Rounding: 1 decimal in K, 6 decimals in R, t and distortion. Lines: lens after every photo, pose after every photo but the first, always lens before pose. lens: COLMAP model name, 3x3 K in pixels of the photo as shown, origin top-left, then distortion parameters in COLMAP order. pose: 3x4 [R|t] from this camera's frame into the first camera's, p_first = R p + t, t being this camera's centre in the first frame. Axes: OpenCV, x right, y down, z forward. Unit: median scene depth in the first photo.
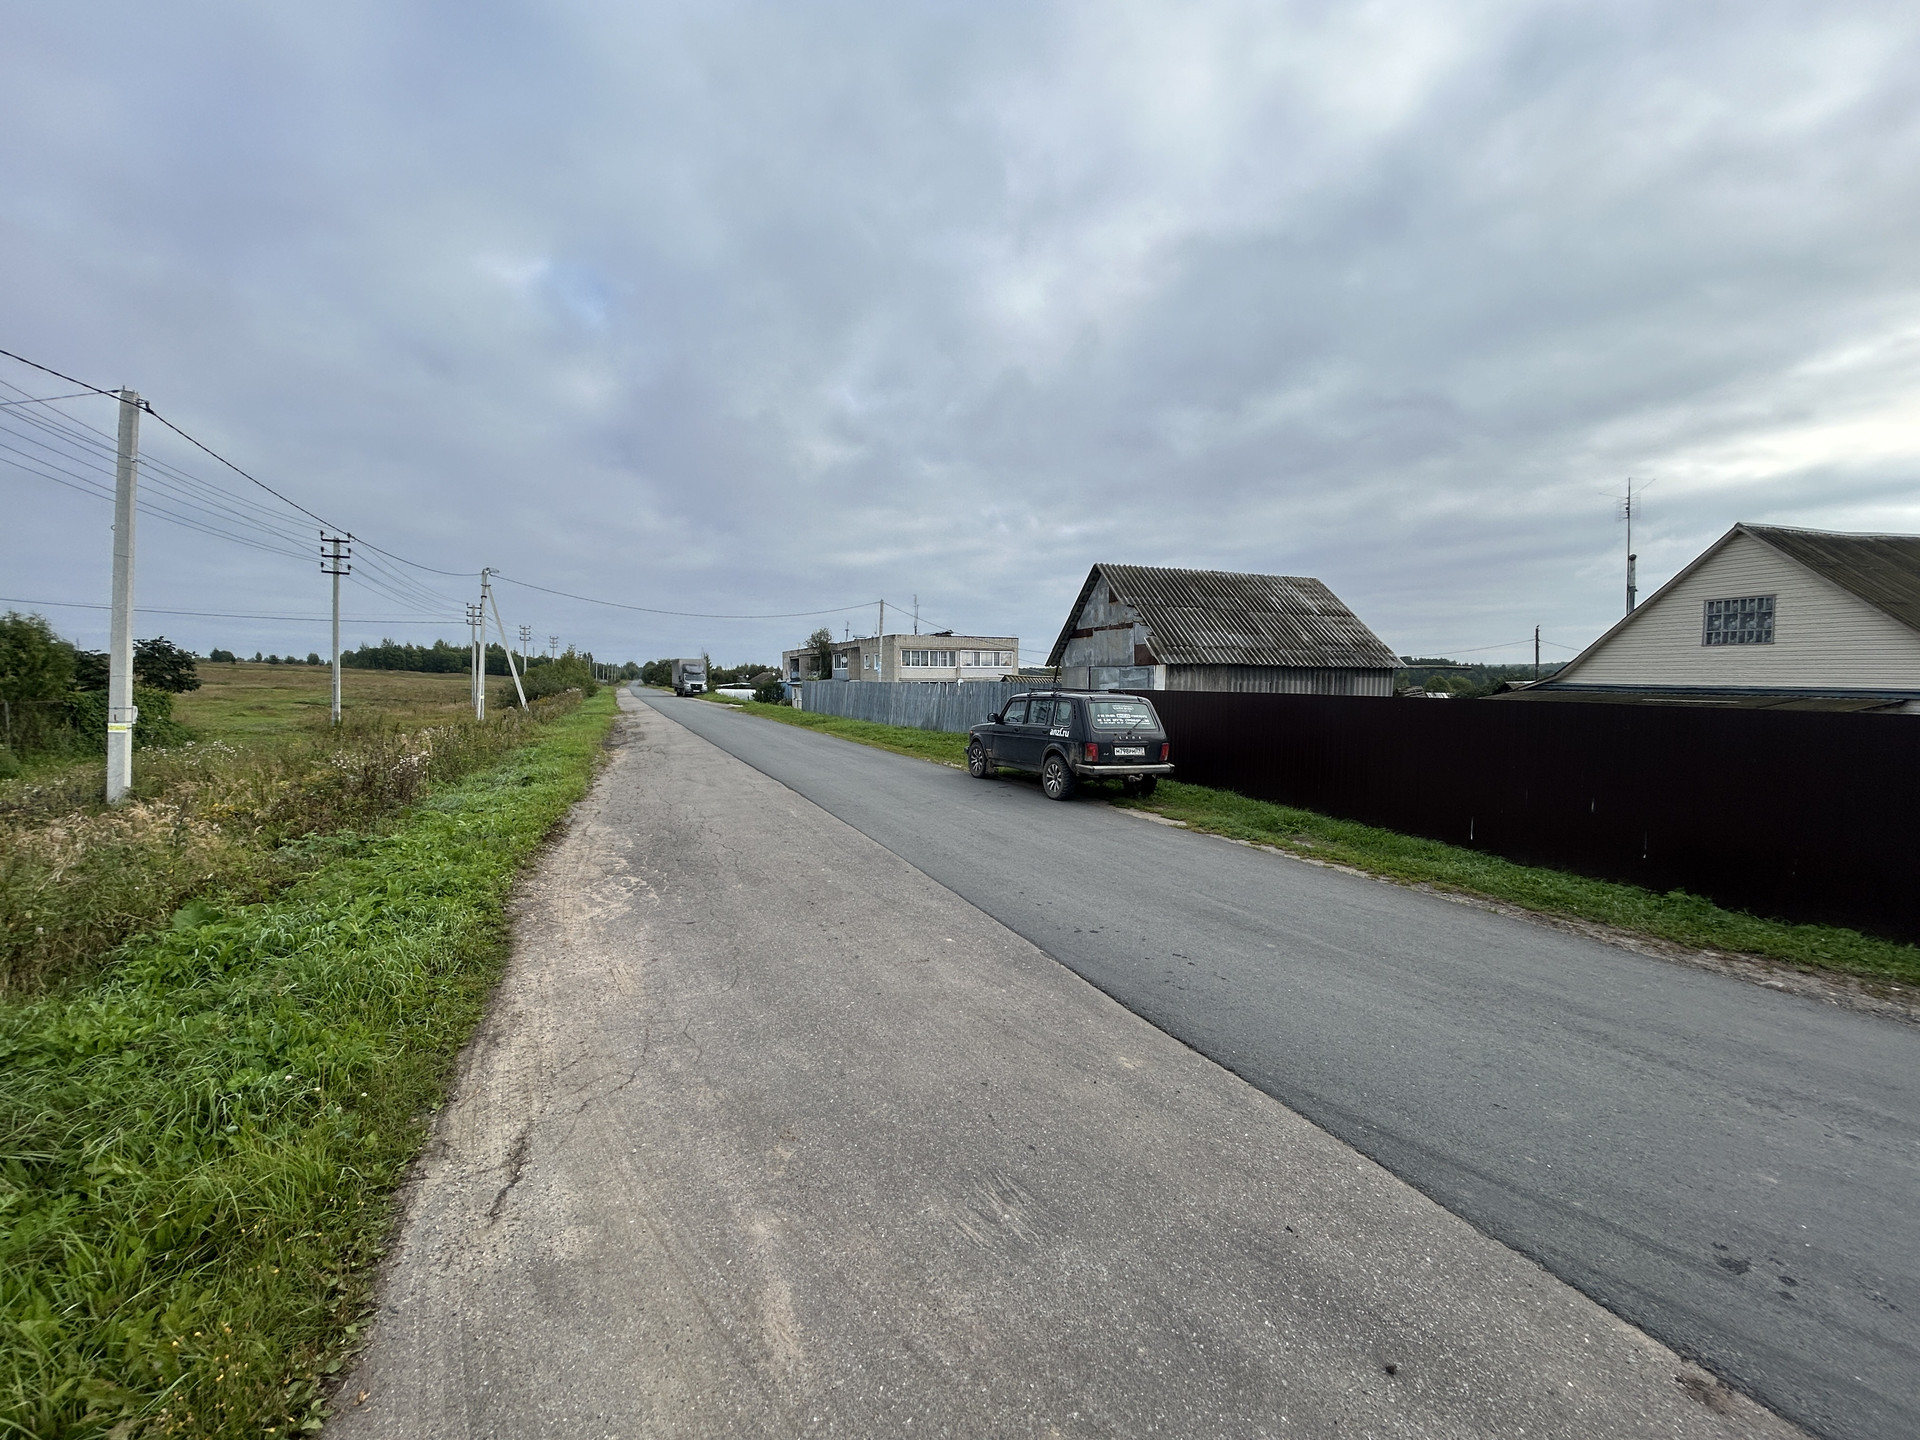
lens RADIAL K [[764.9, 0, 954.7], [0, 764.9, 726.5], [0, 0, 1]] dist [-0.000790, 0.000153]
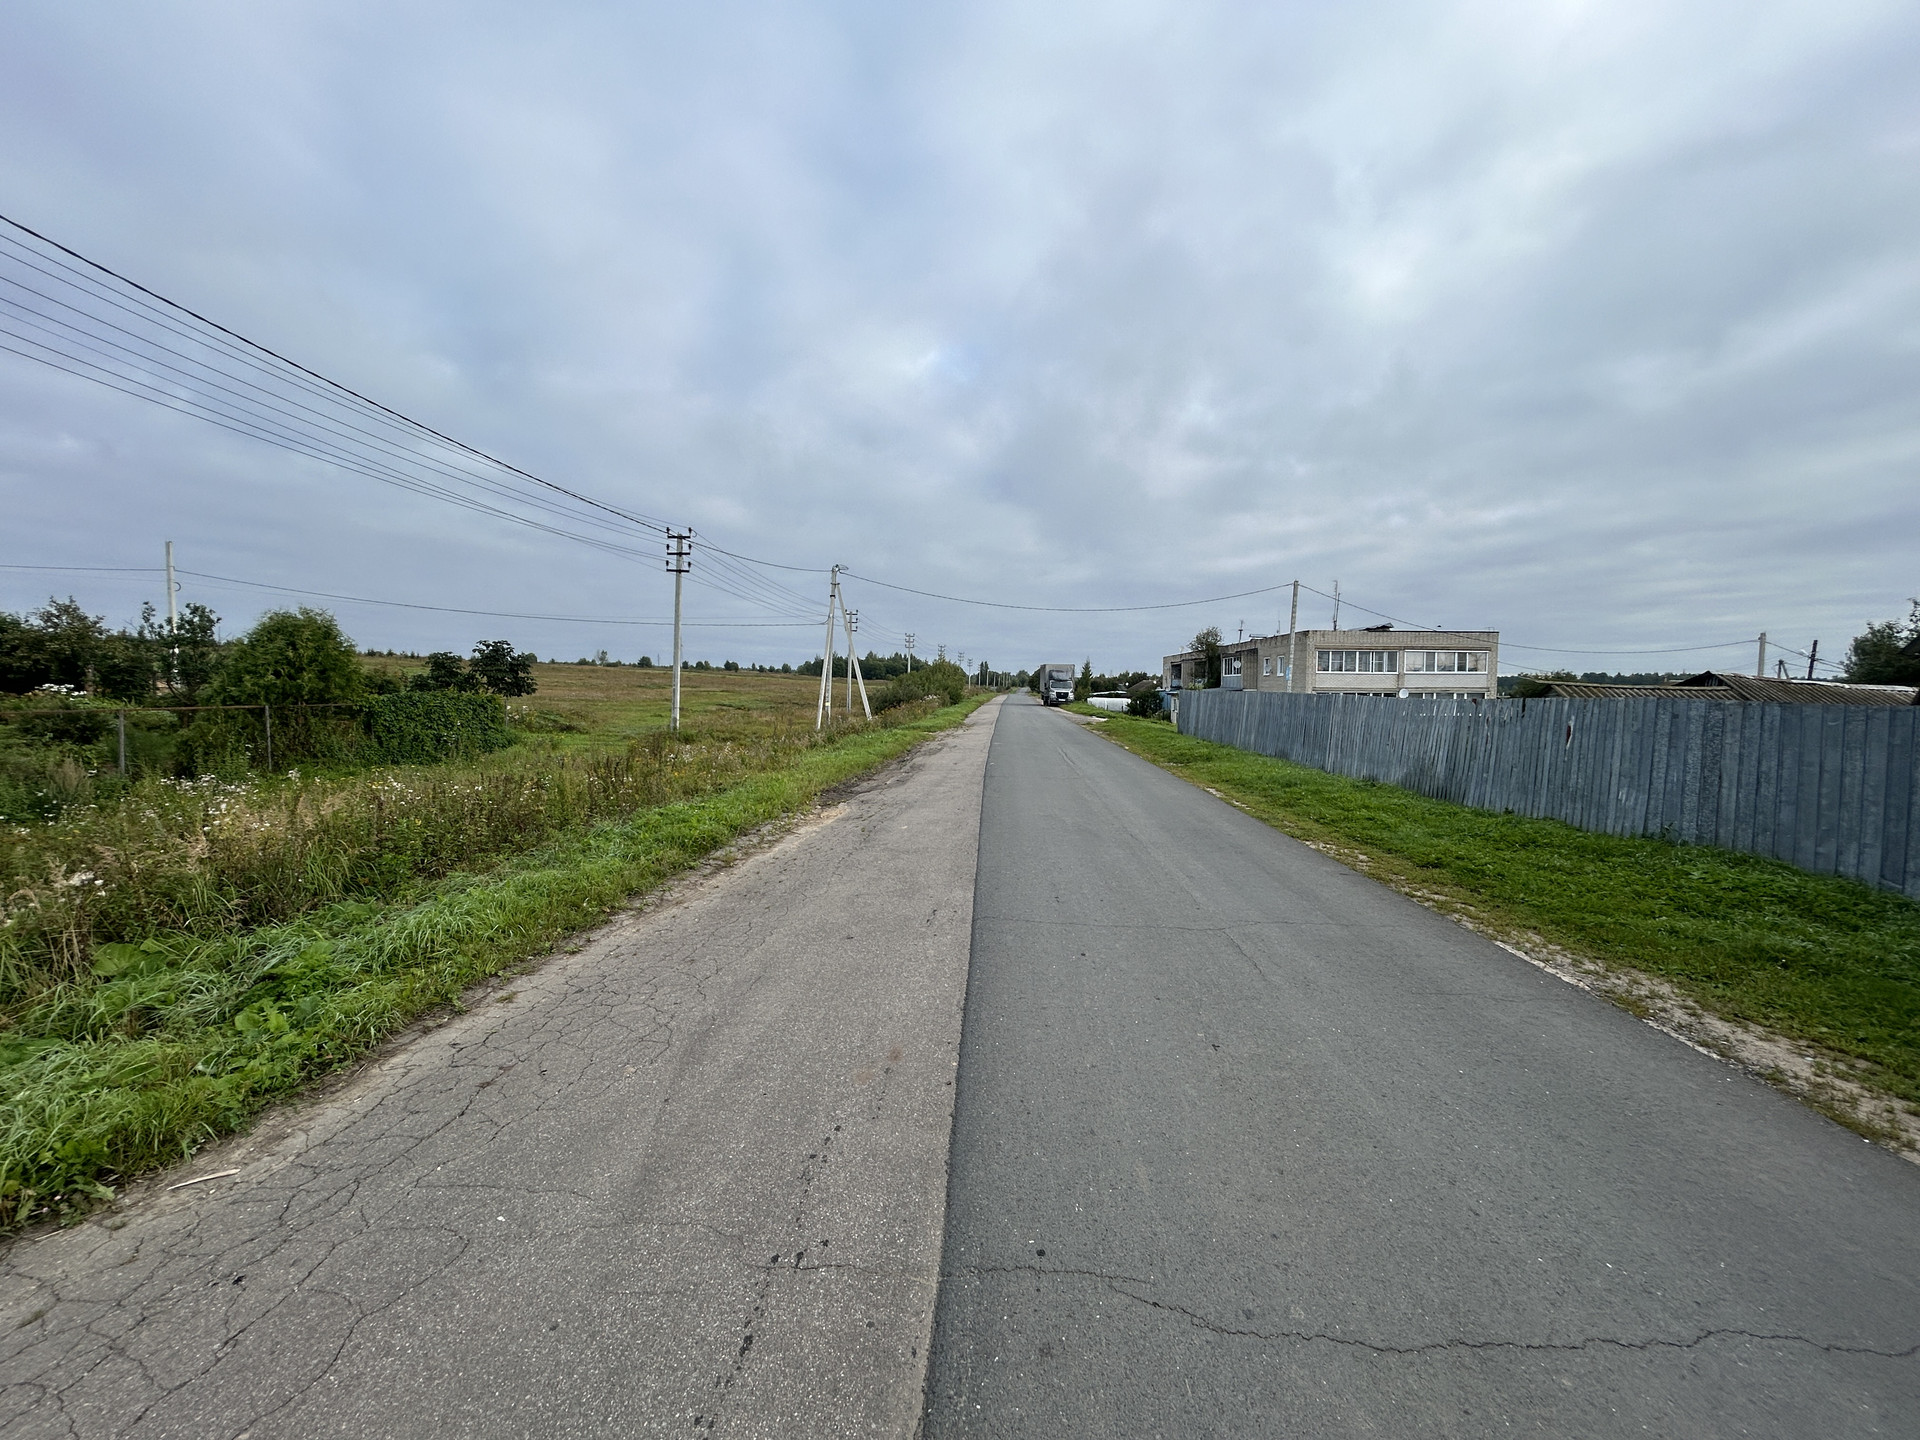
lens RADIAL K [[764.9, 0, 962.1], [0, 764.9, 719.8], [0, 0, 1]] dist [-0.000790, 0.000153]
pose [[0.885668, 0.027727, -0.463491, -0.026889], [-0.036707, 0.999272, -0.010362, -0.009766], [0.462866, 0.026191, 0.886041, 0.157114]]
